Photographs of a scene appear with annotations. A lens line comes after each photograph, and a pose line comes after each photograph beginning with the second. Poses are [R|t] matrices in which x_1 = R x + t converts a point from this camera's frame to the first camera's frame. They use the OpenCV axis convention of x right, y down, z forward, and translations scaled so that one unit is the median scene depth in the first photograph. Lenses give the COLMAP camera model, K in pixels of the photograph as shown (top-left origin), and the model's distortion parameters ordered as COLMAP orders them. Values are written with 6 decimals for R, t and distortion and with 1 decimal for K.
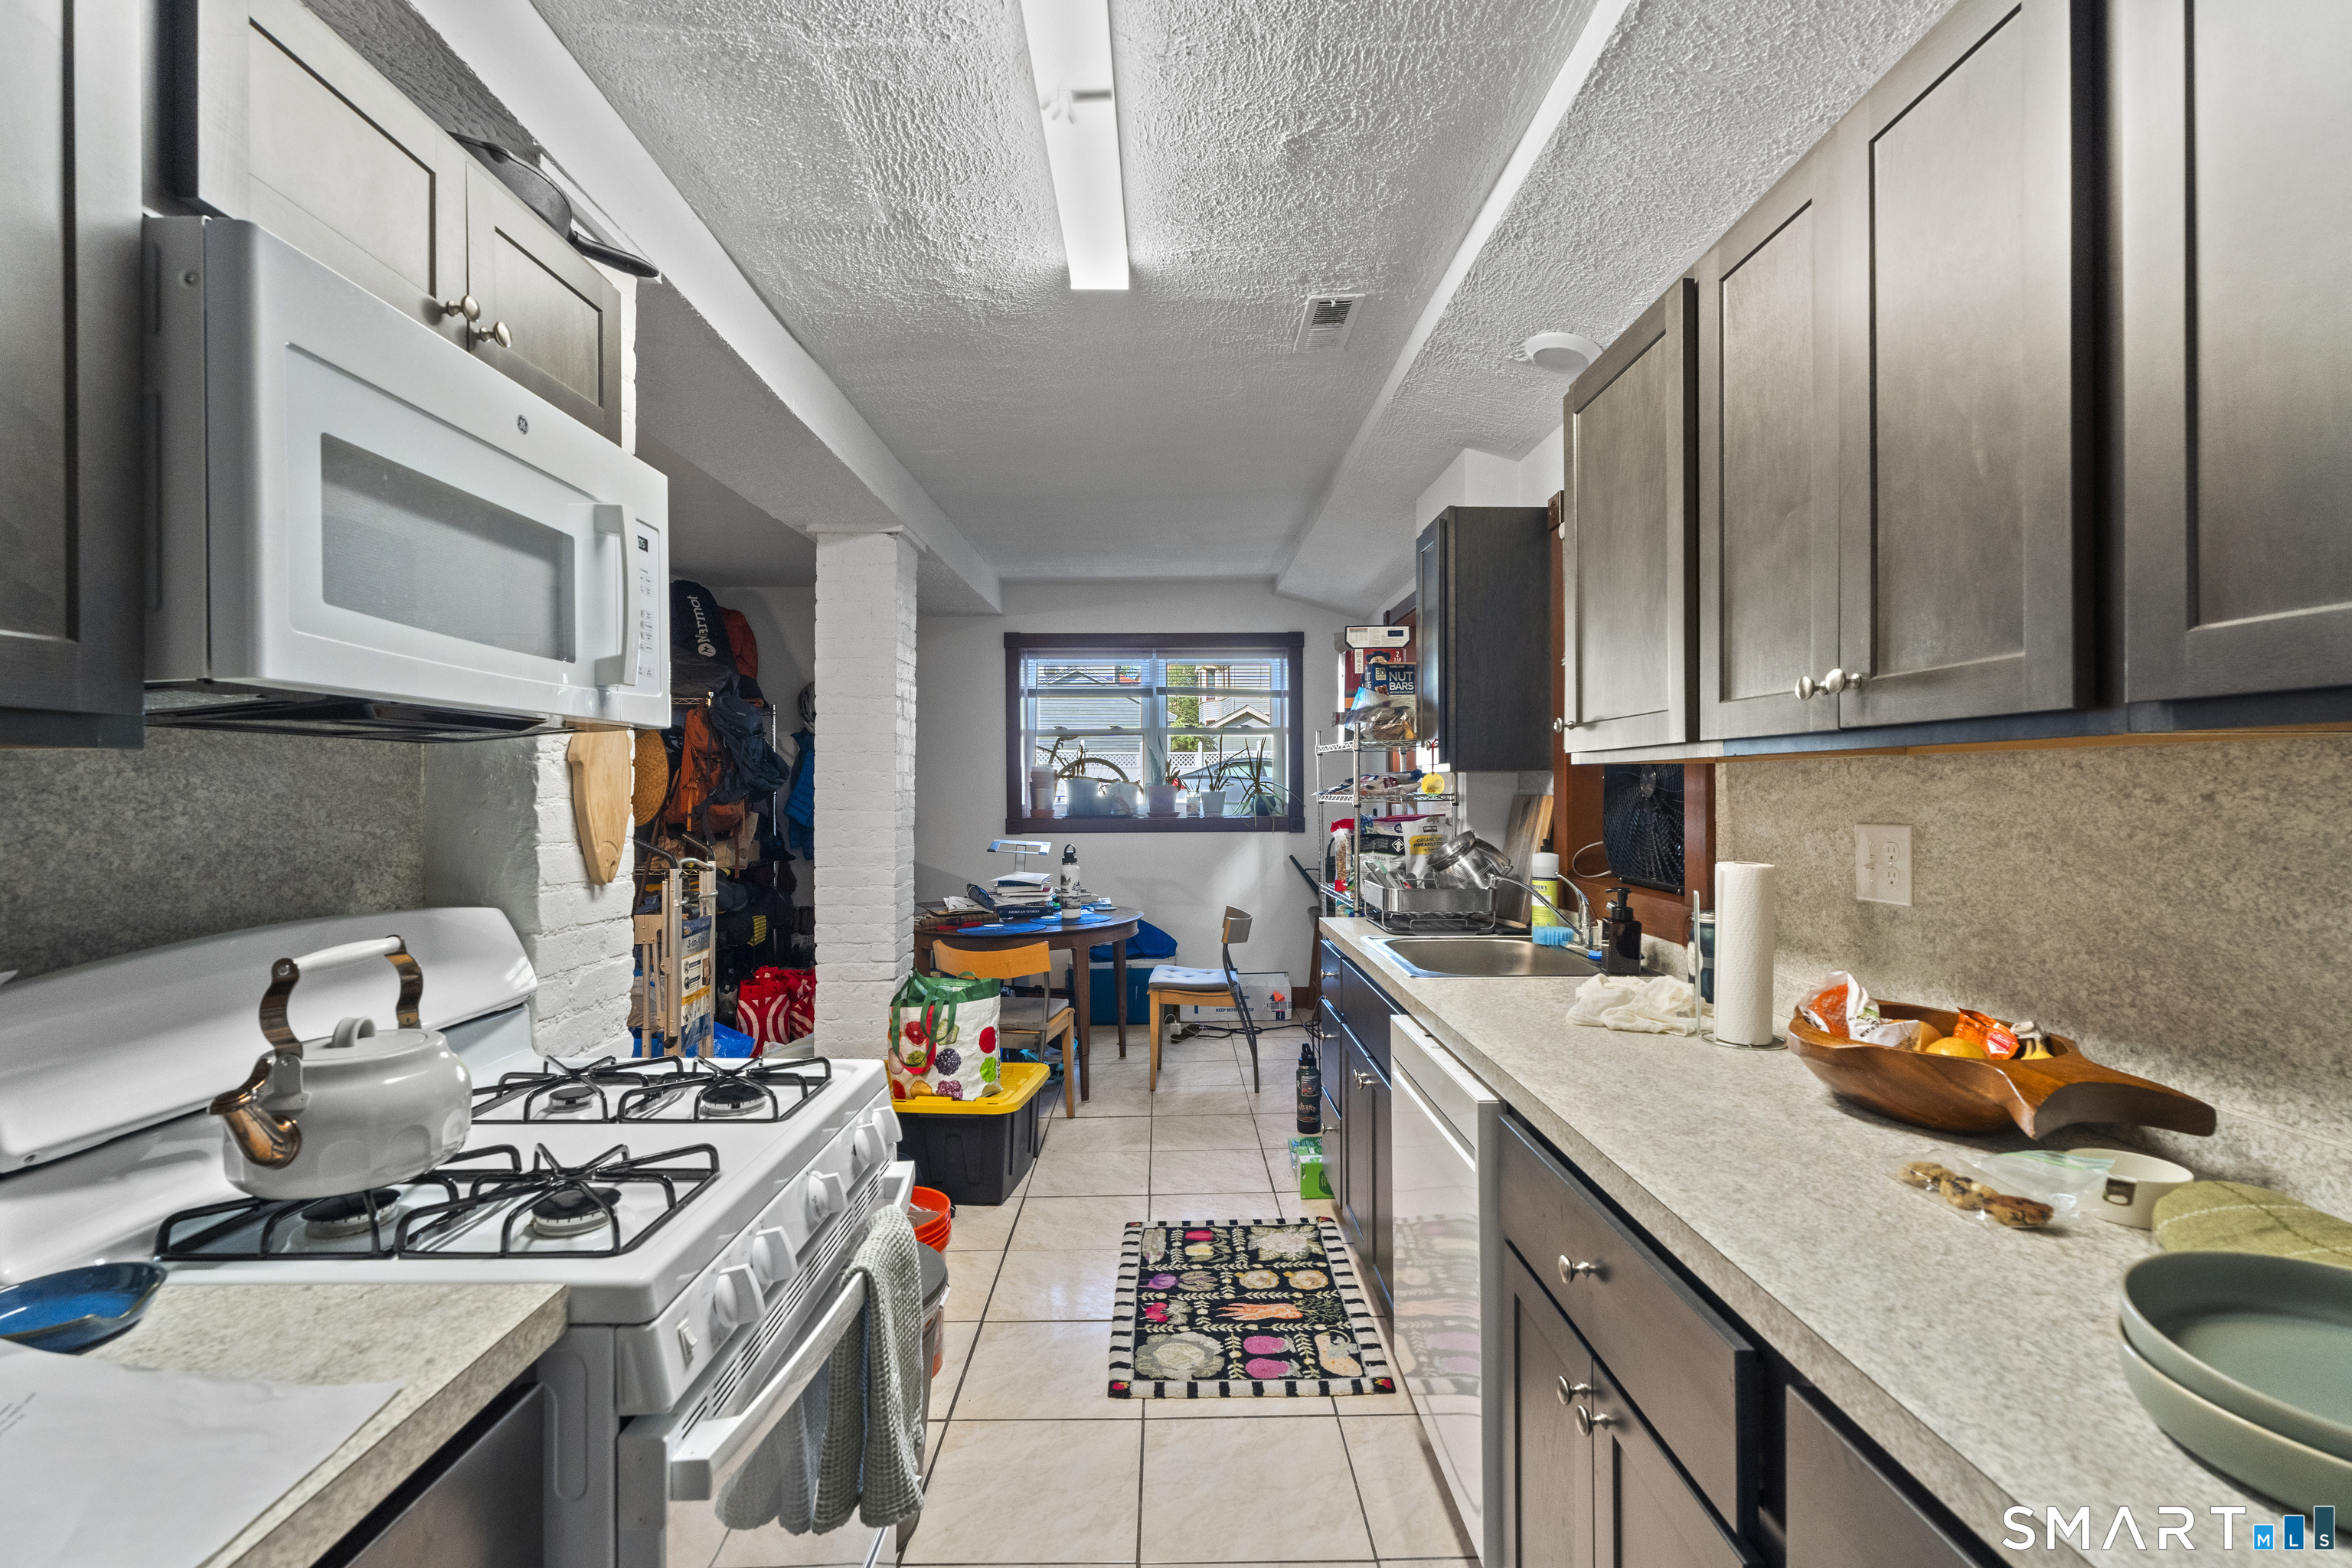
lens RADIAL K [[1069.0, 0, 1179.1], [0, 1069.0, 786.9], [0, 0, 1]] dist [0.005477, -0.001111]
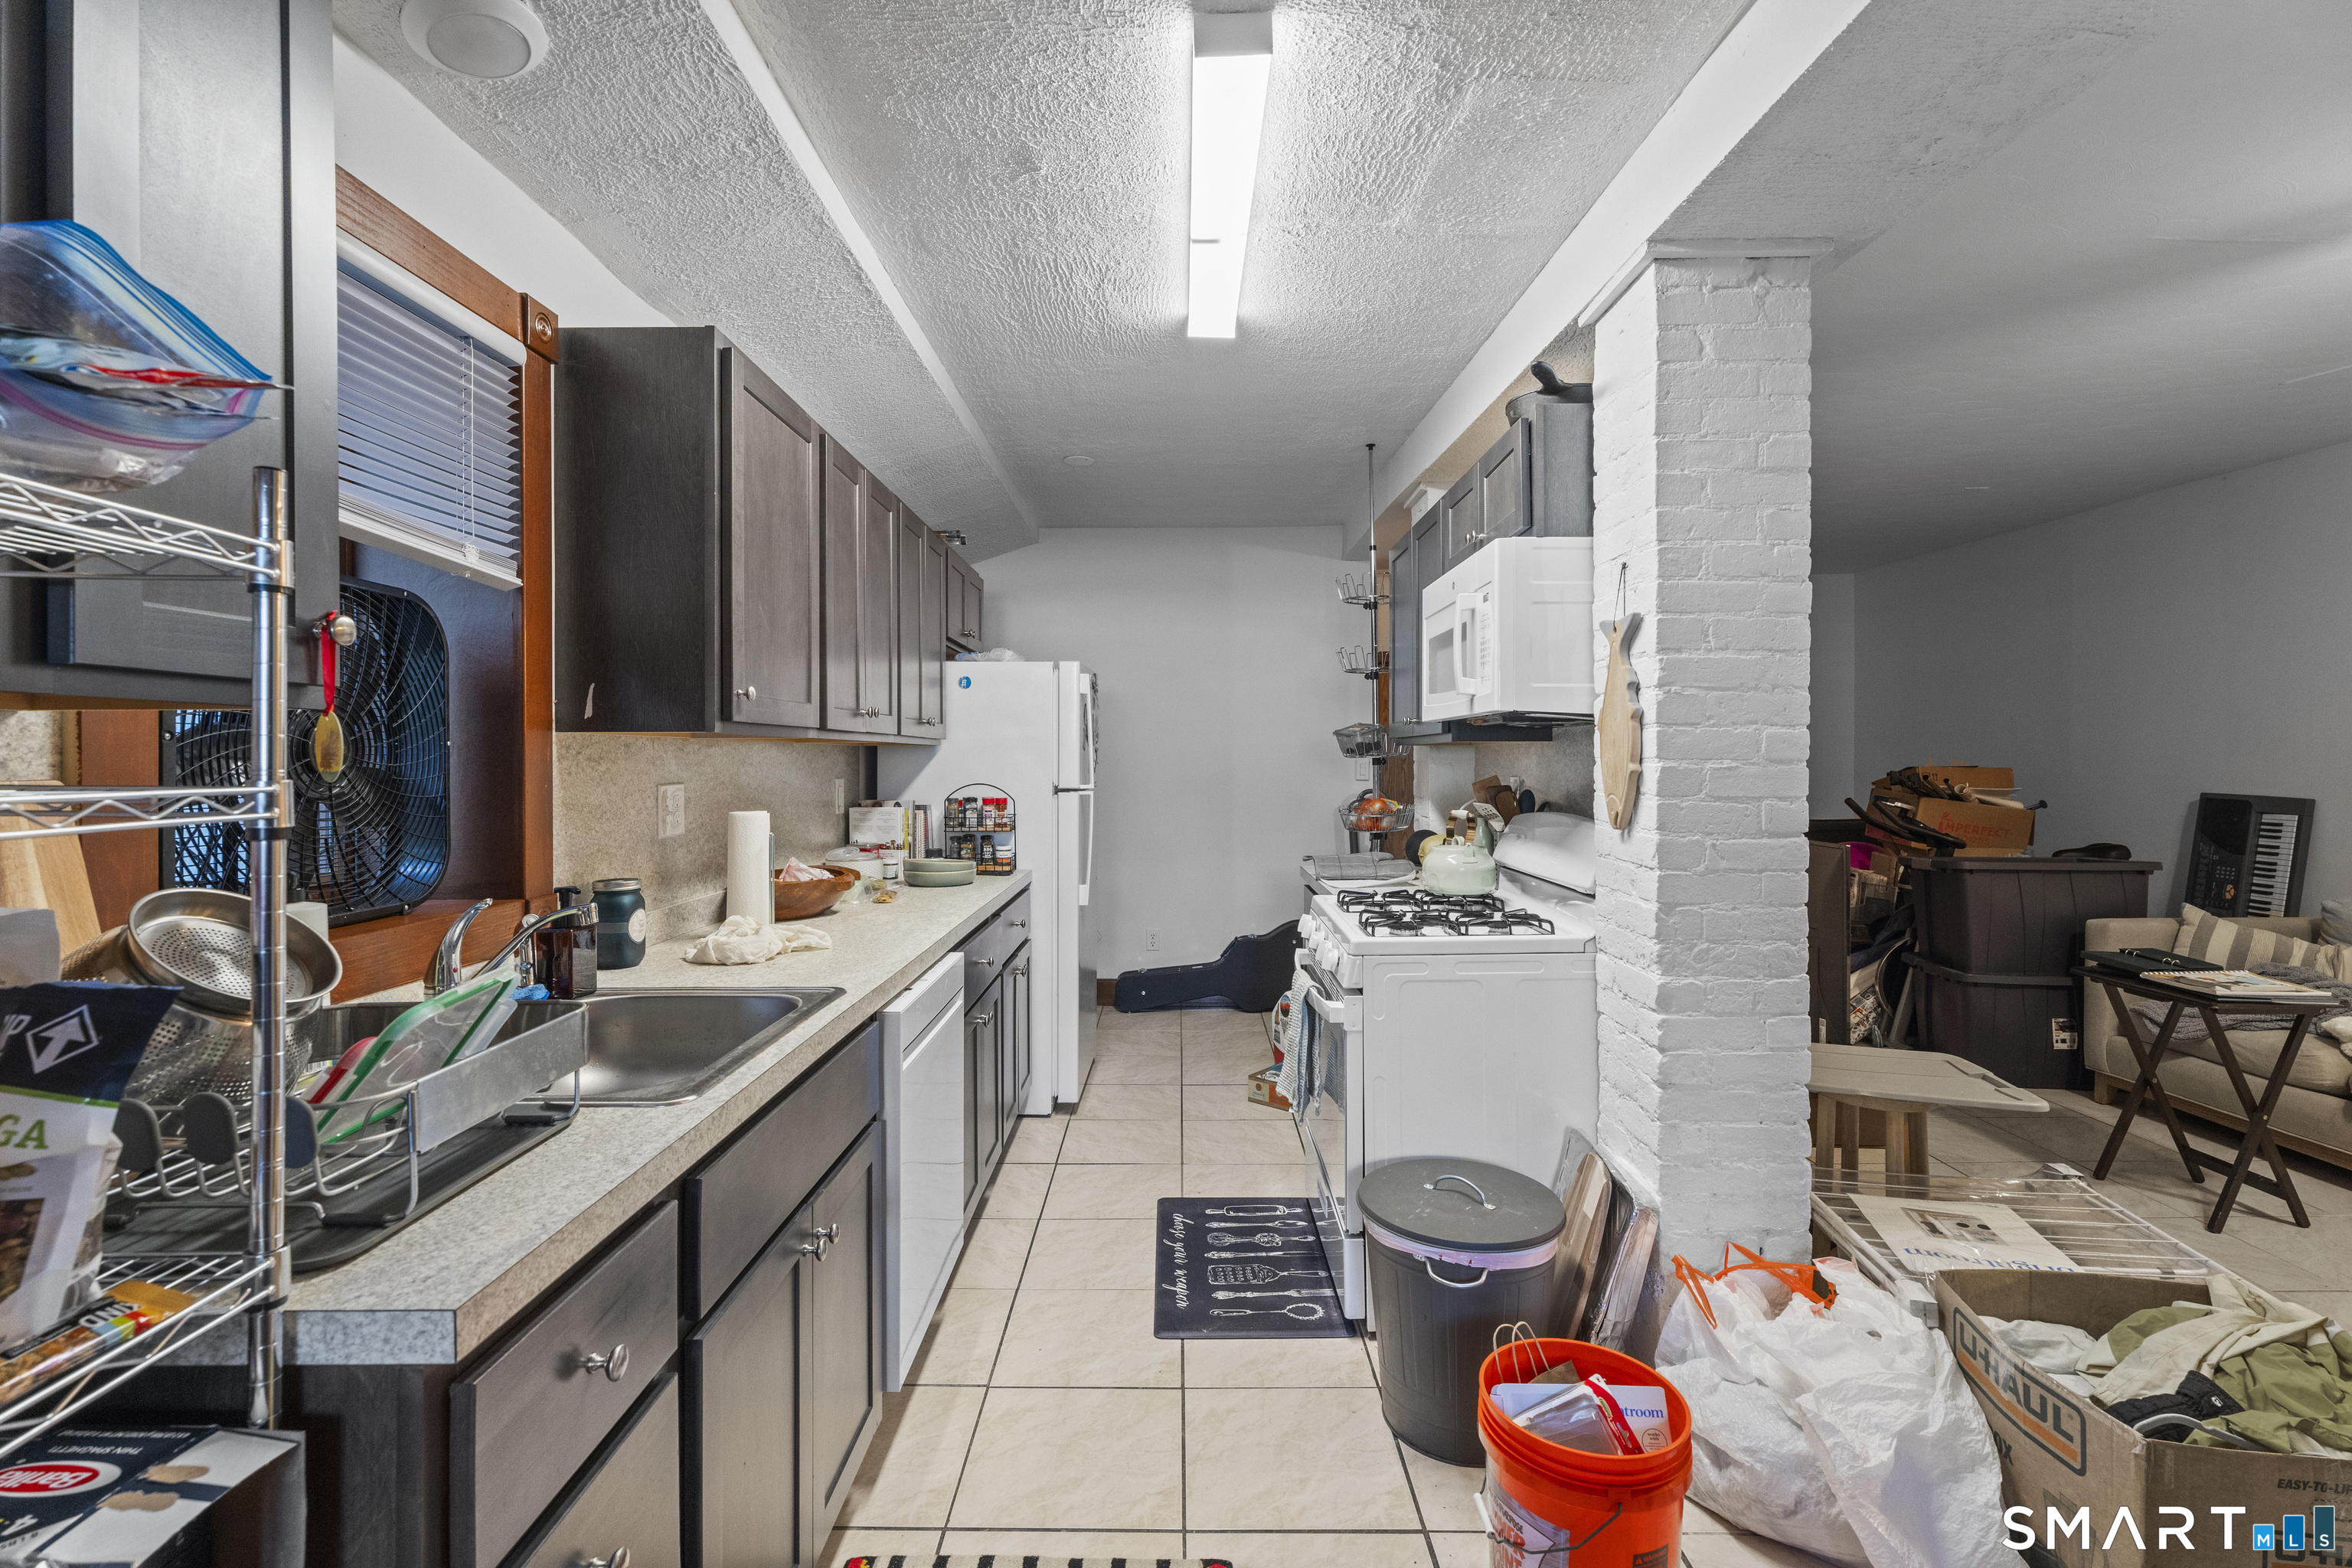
lens RADIAL K [[1069.0, 0, 1161.9], [0, 1069.0, 756.8], [0, 0, 1]] dist [0.005477, -0.001111]
pose [[-0.999977, -0.005097, 0.004557, -0.014983], [-0.005107, 0.999984, -0.002303, -0.001043], [-0.004546, -0.002326, -0.999987, 1.608833]]
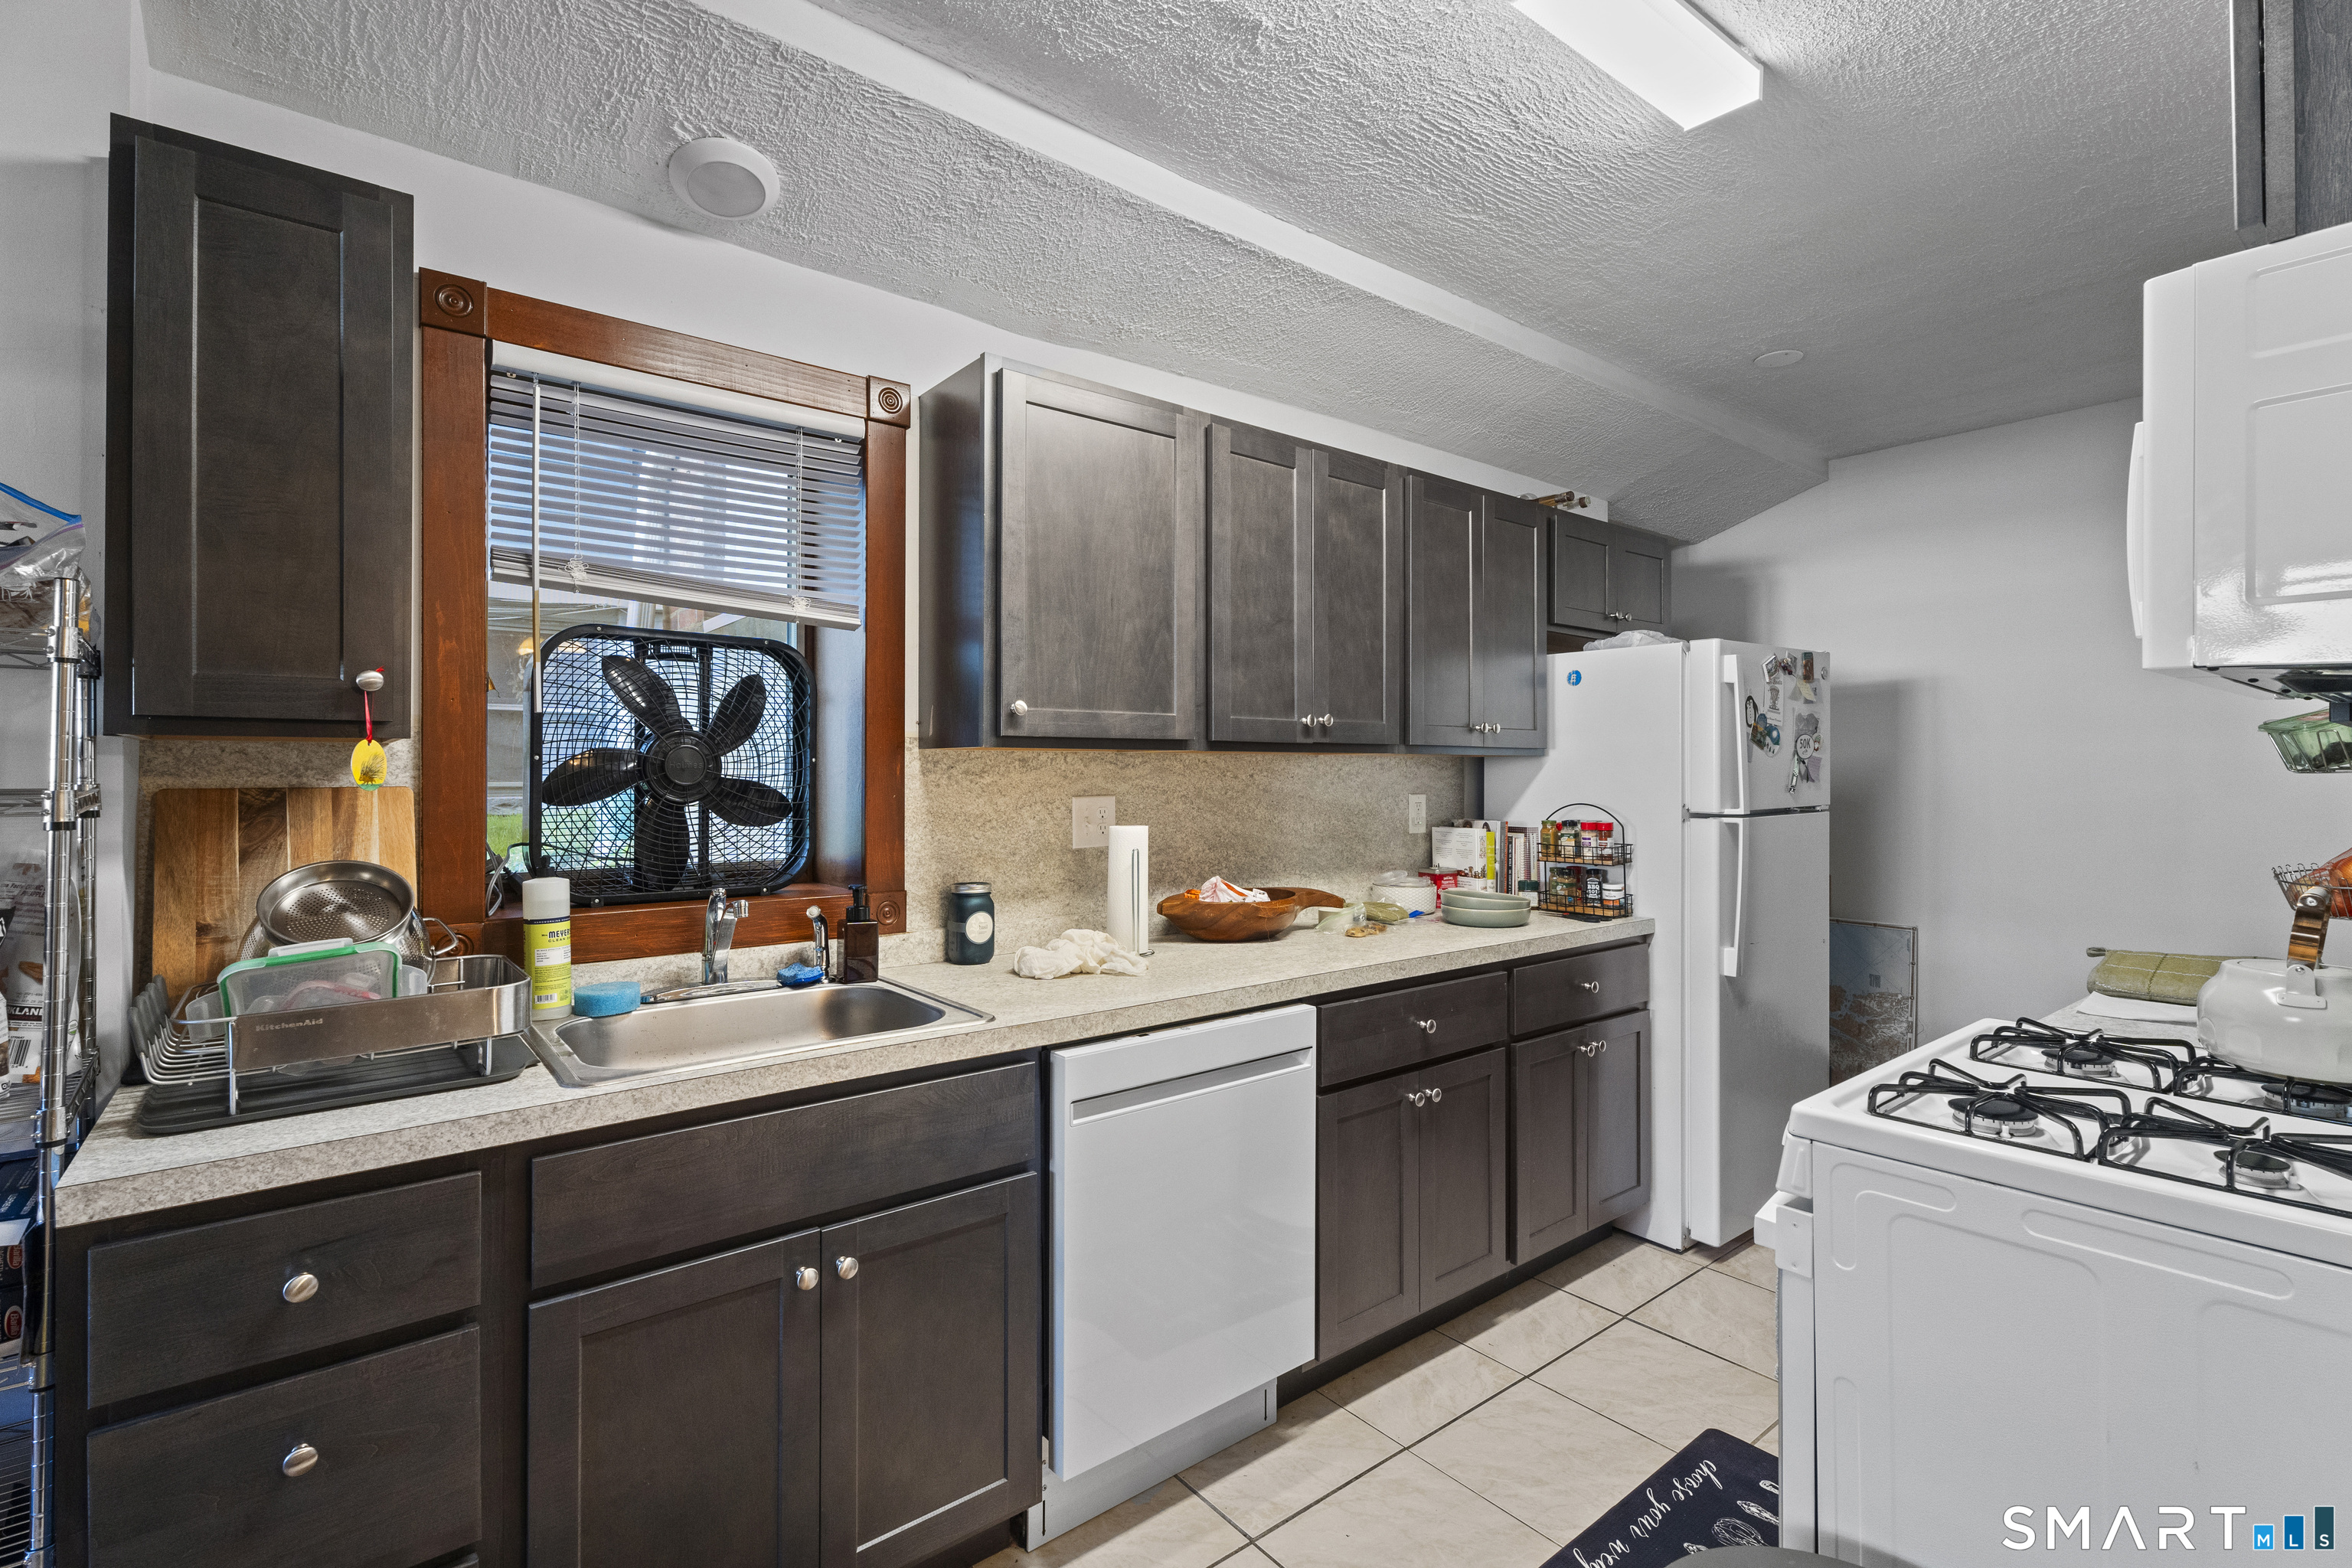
lens RADIAL K [[1069.0, 0, 1169.0], [0, 1069.0, 767.5], [0, 0, 1]] dist [0.005477, -0.001111]
pose [[-0.617258, -0.004305, 0.786749, -0.401005], [-0.004455, 0.999988, 0.001977, -0.006053], [-0.786748, -0.002284, -0.617270, 1.218028]]
